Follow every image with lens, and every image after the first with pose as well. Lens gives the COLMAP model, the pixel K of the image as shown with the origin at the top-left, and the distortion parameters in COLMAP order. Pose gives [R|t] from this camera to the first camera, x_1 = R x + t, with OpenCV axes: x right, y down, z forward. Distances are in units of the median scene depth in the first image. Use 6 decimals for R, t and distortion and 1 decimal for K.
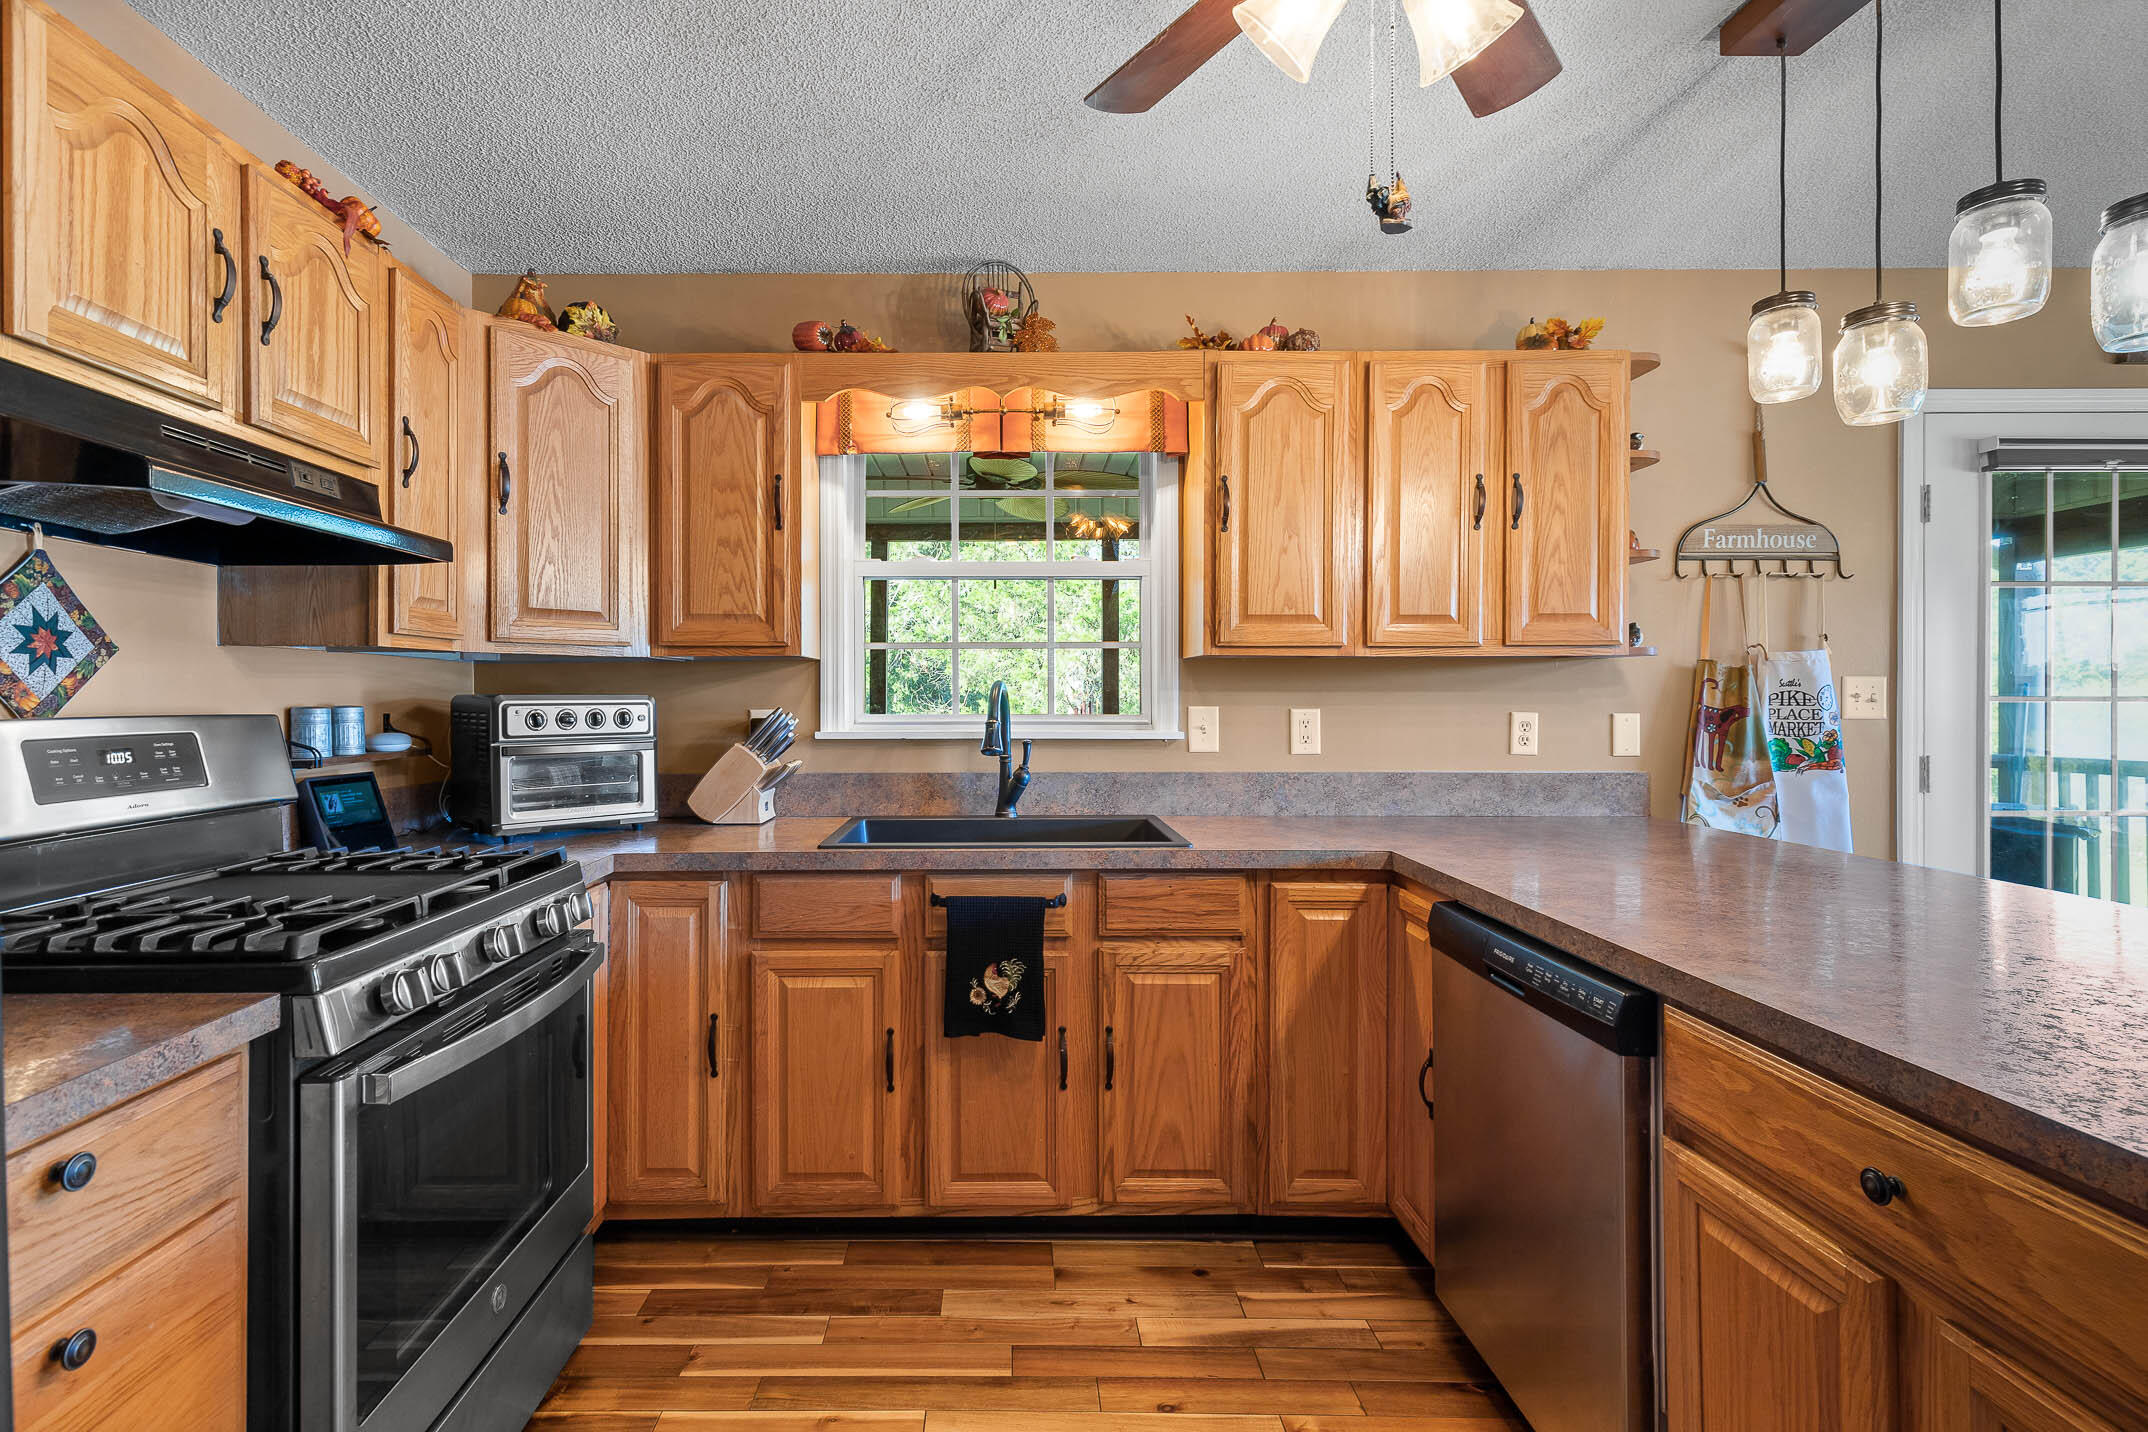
lens RADIAL K [[985.6, 0, 1055.2], [0, 985.6, 697.4], [0, 0, 1]] dist [0.006942, -0.000121]
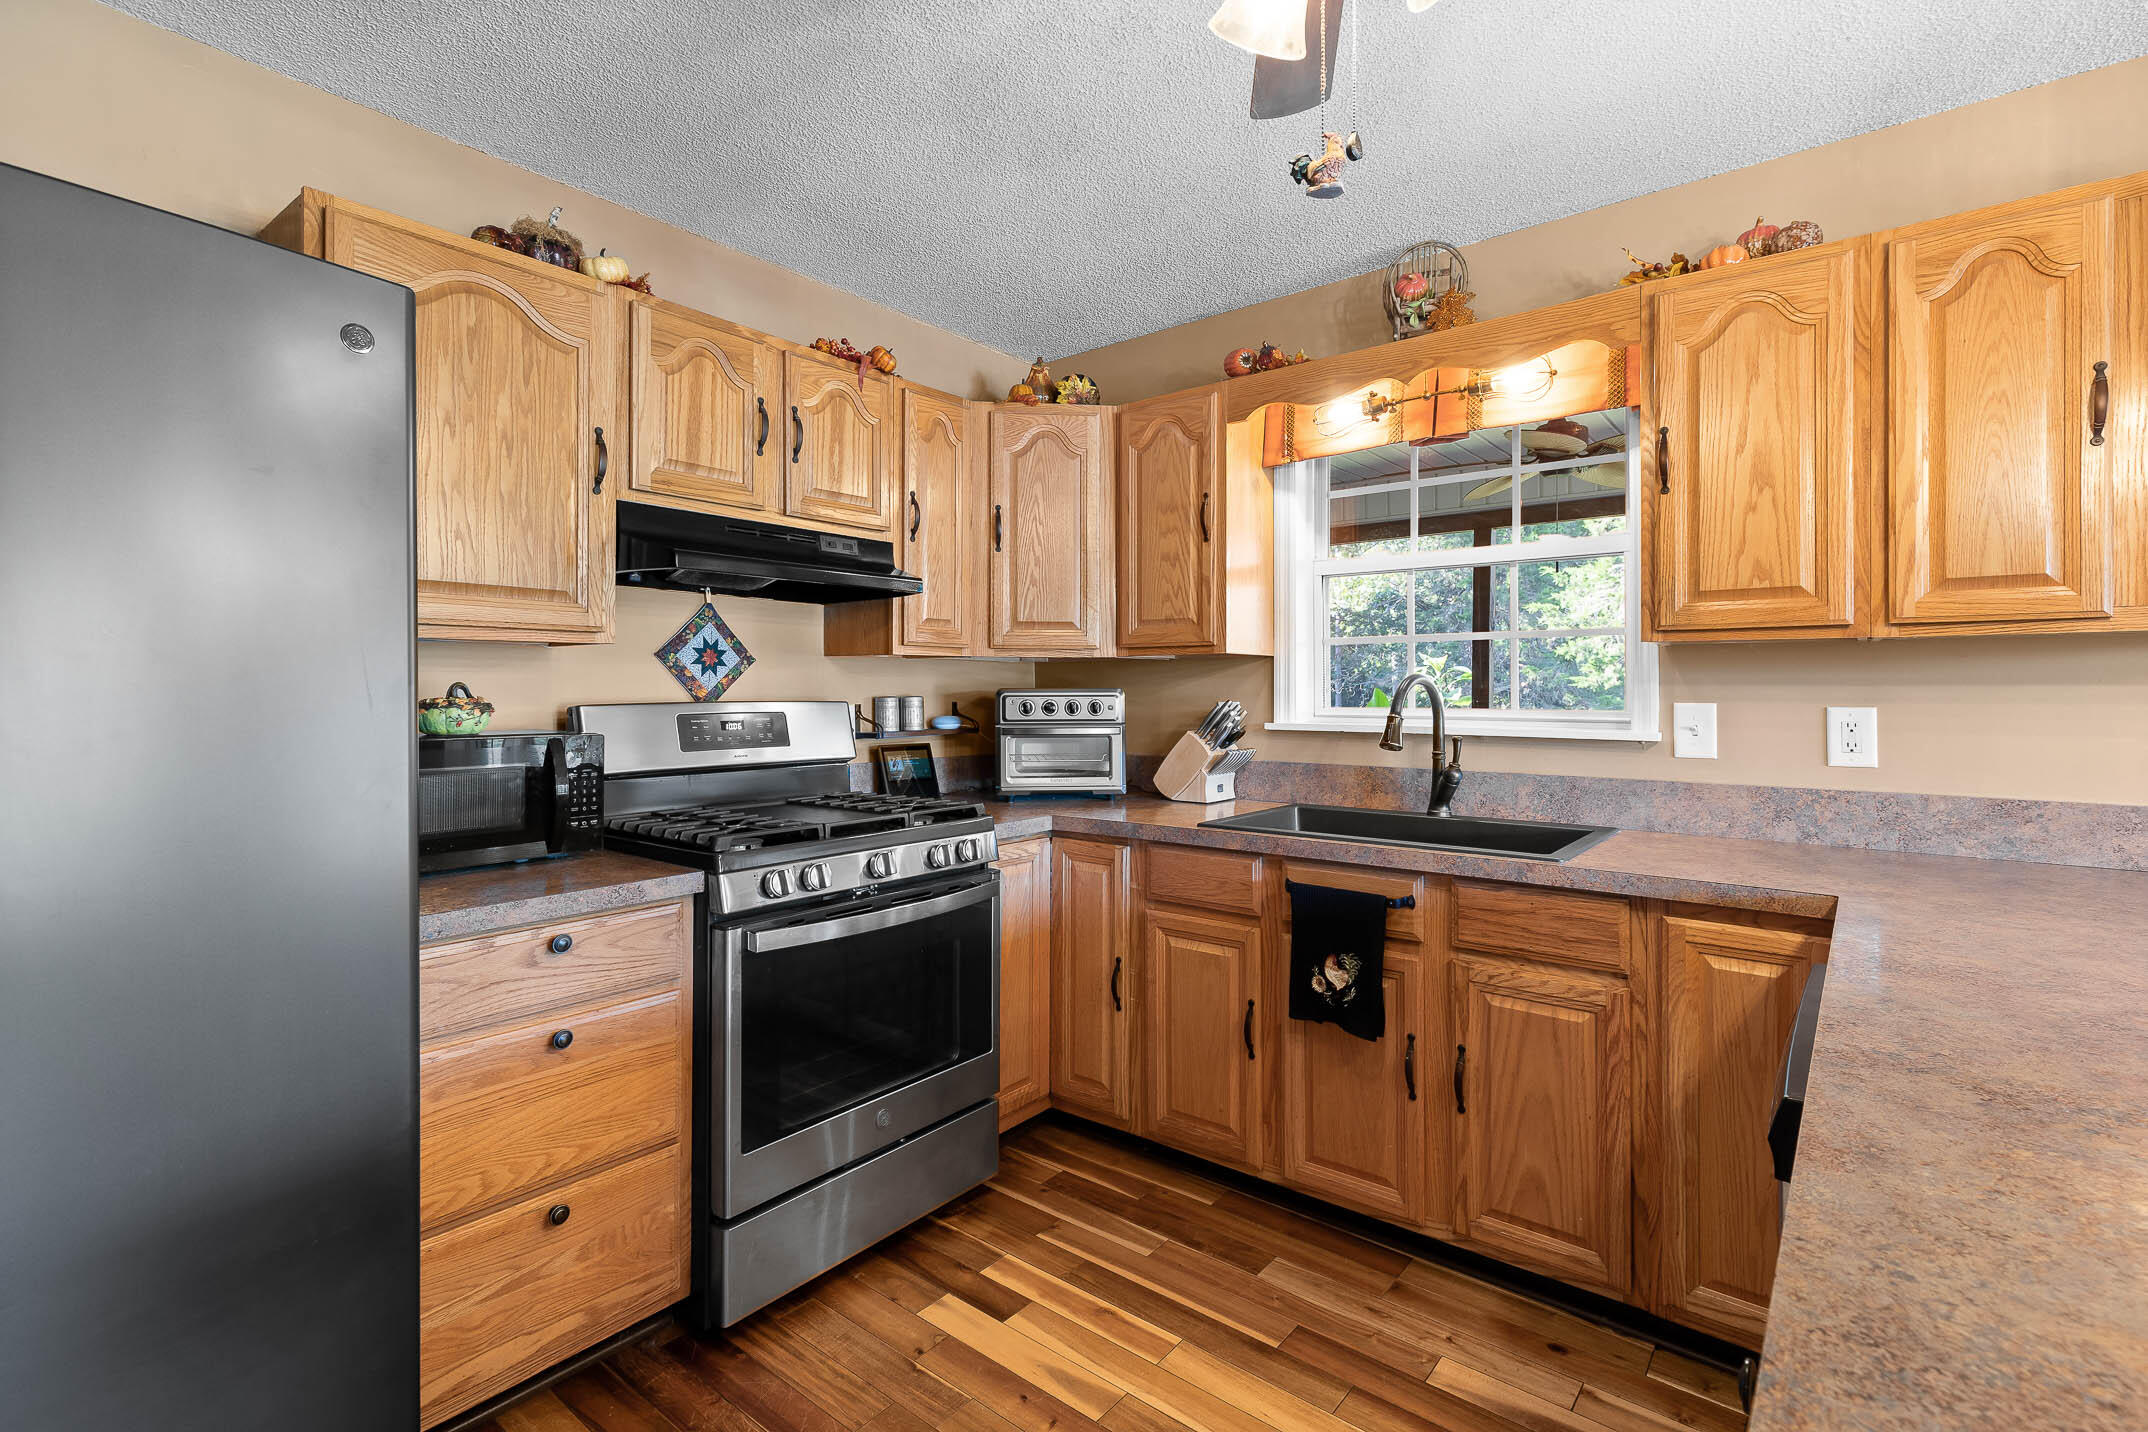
lens RADIAL K [[985.6, 0, 1143.6], [0, 985.6, 685.5], [0, 0, 1]] dist [0.006942, -0.000121]
pose [[0.789728, -0.001404, -0.613455, 0.384736], [-0.002291, 0.999984, -0.005238, -0.000089], [0.613452, 0.005542, 0.789712, 0.076515]]
